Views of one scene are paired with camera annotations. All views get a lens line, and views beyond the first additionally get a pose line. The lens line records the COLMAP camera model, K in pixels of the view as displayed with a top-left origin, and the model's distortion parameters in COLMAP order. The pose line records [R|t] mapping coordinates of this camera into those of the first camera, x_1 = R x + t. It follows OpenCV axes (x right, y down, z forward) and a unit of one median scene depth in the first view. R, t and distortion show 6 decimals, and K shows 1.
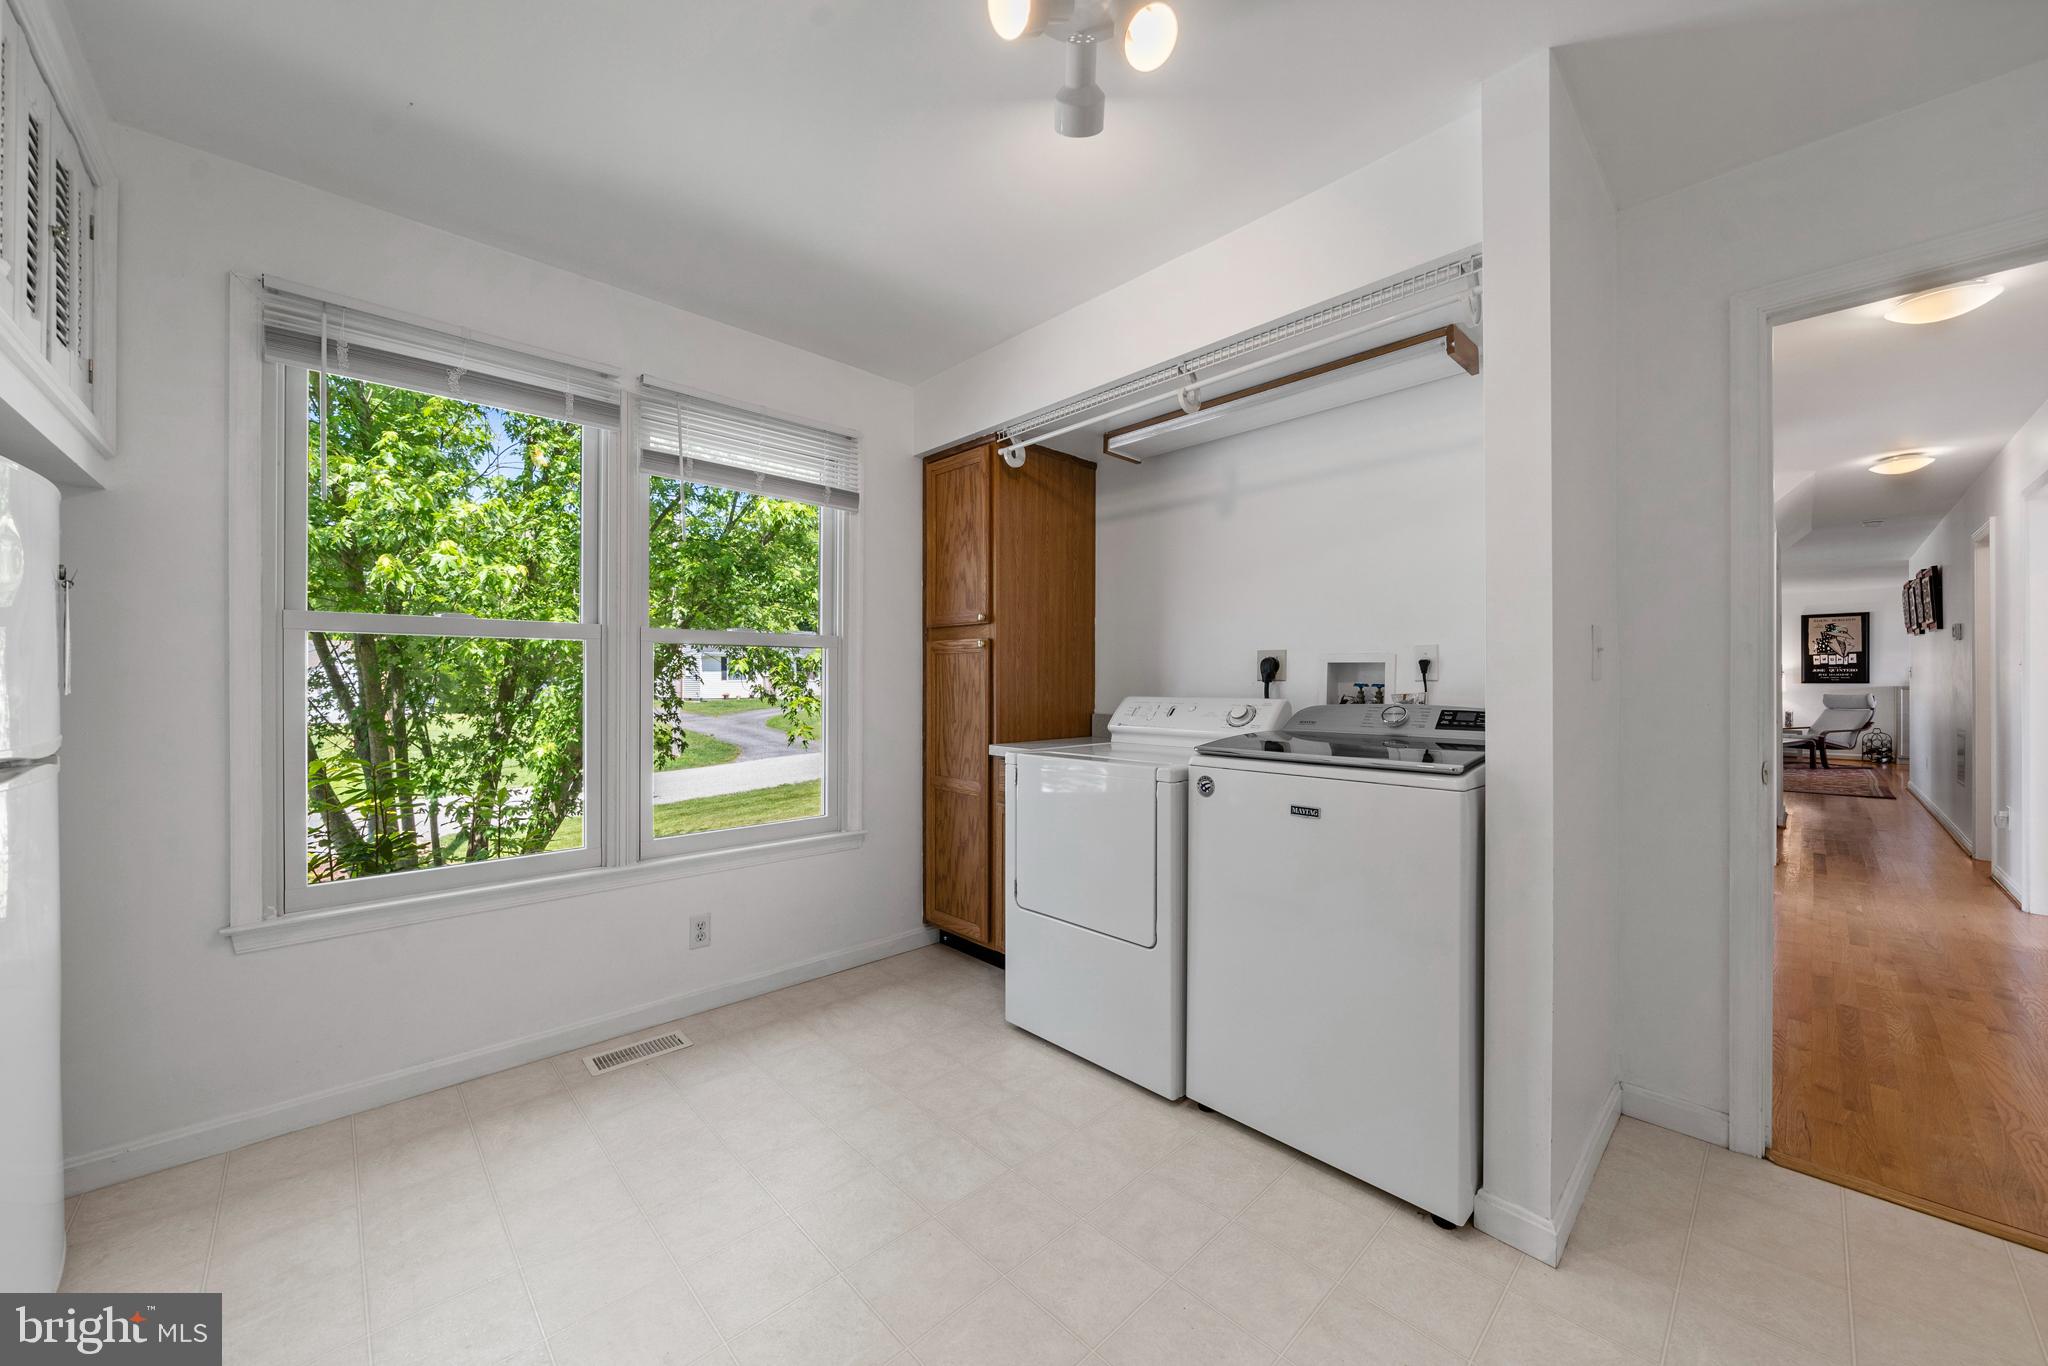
lens RADIAL K [[744.1, 0, 1023.6], [0, 744.1, 681.8], [0, 0, 1]] dist [-0.001736, -0.000096]
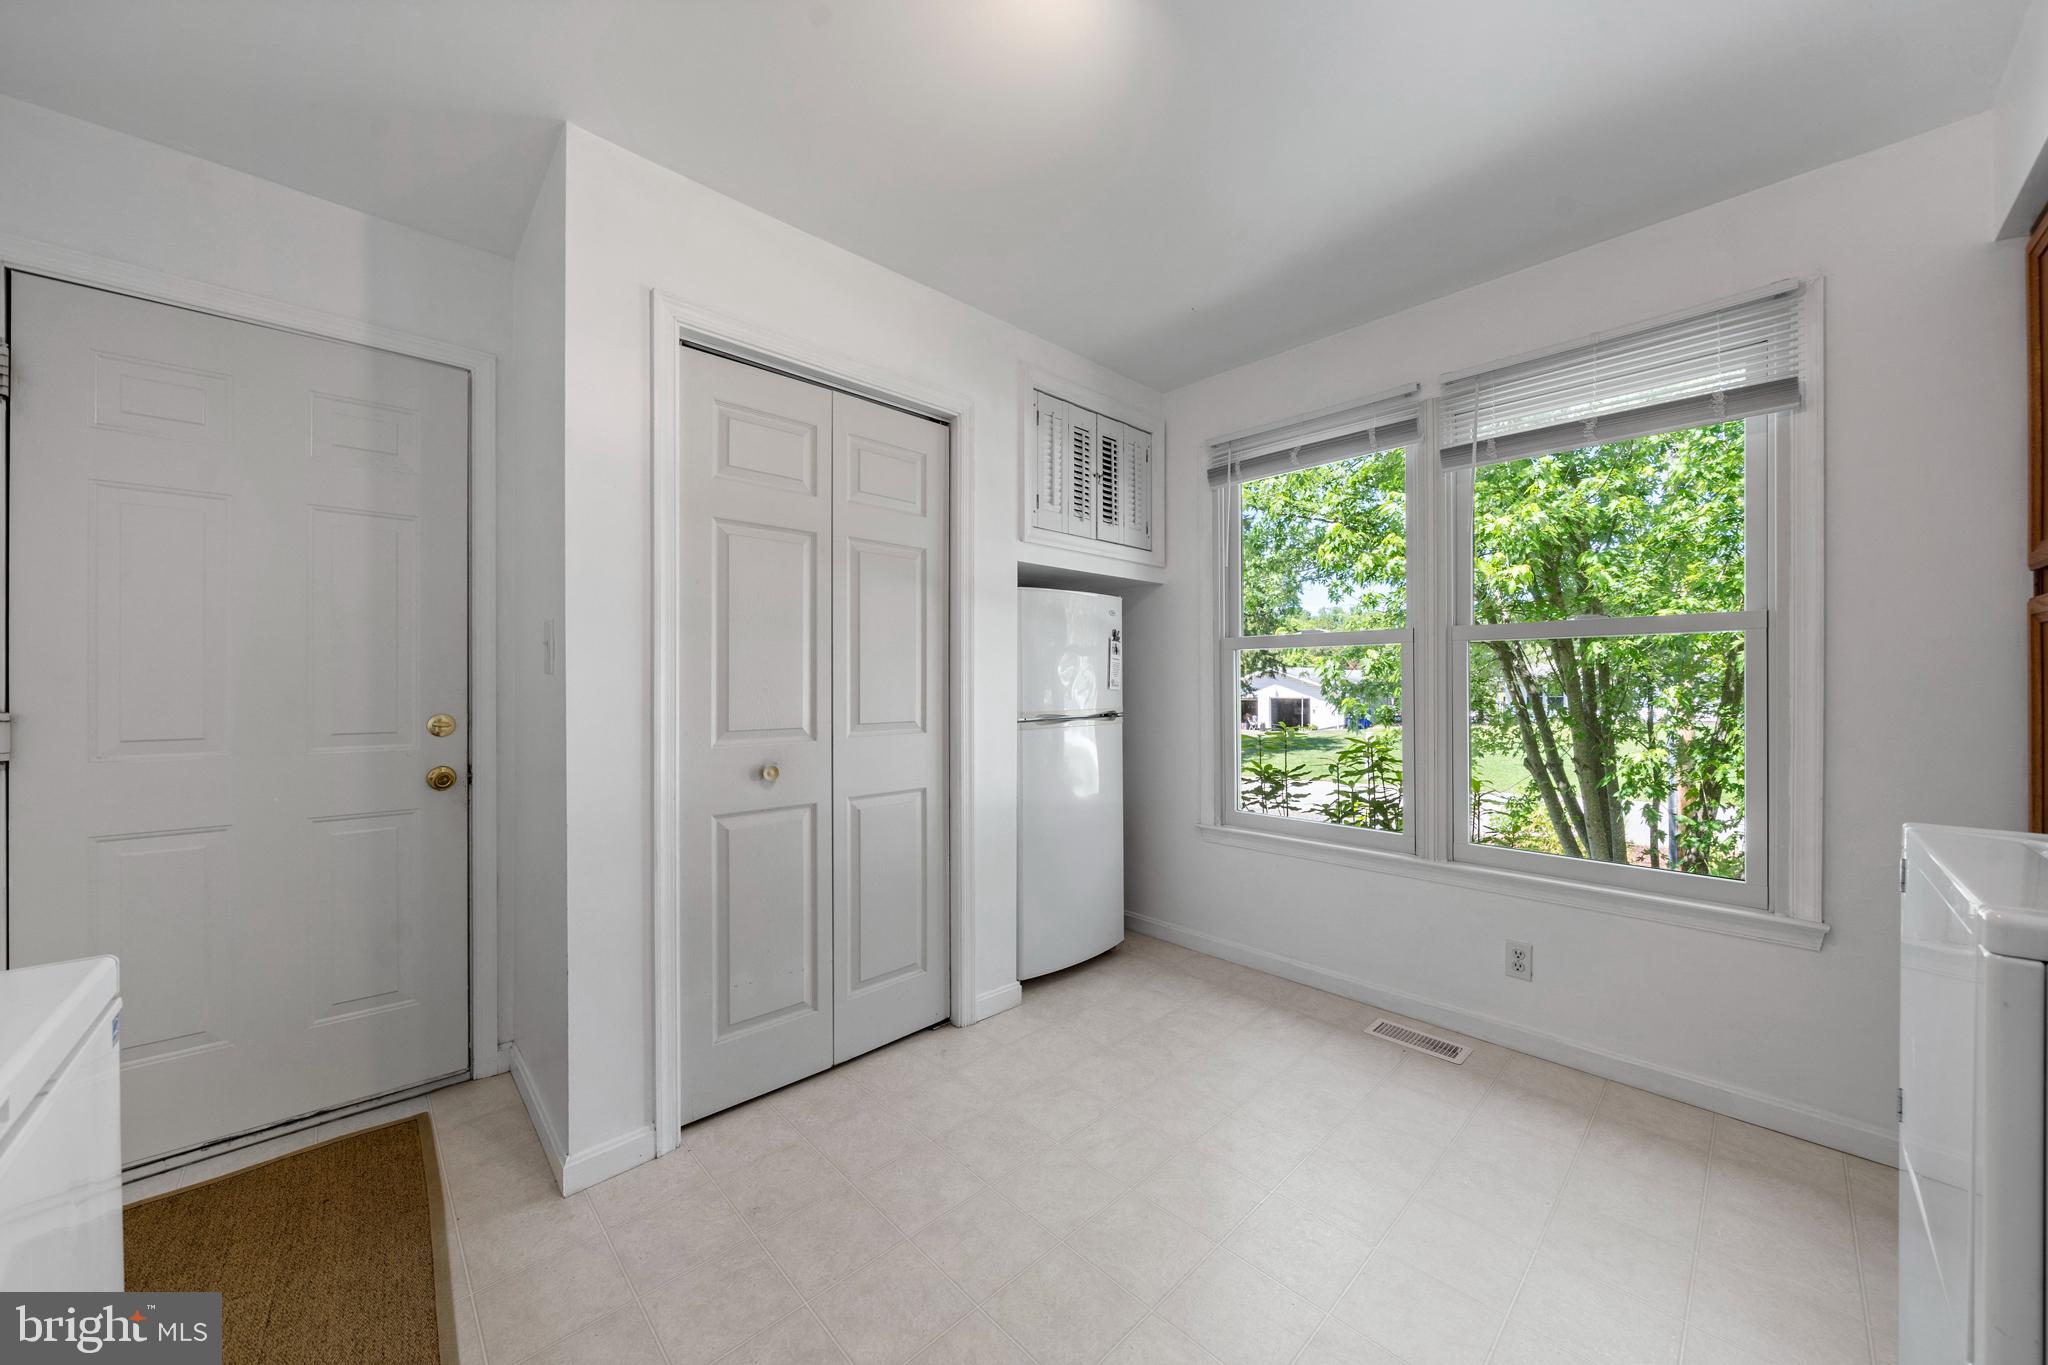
lens RADIAL K [[721.2, 0, 1023.5], [0, 721.2, 684.2], [0, 0, 1]] dist [-0.002107, -0.000023]
pose [[0.007473, 0.001054, -0.999972, 0.448974], [0.003063, 0.999995, 0.001077, 0.000851], [0.999967, -0.003071, 0.007470, 0.420572]]
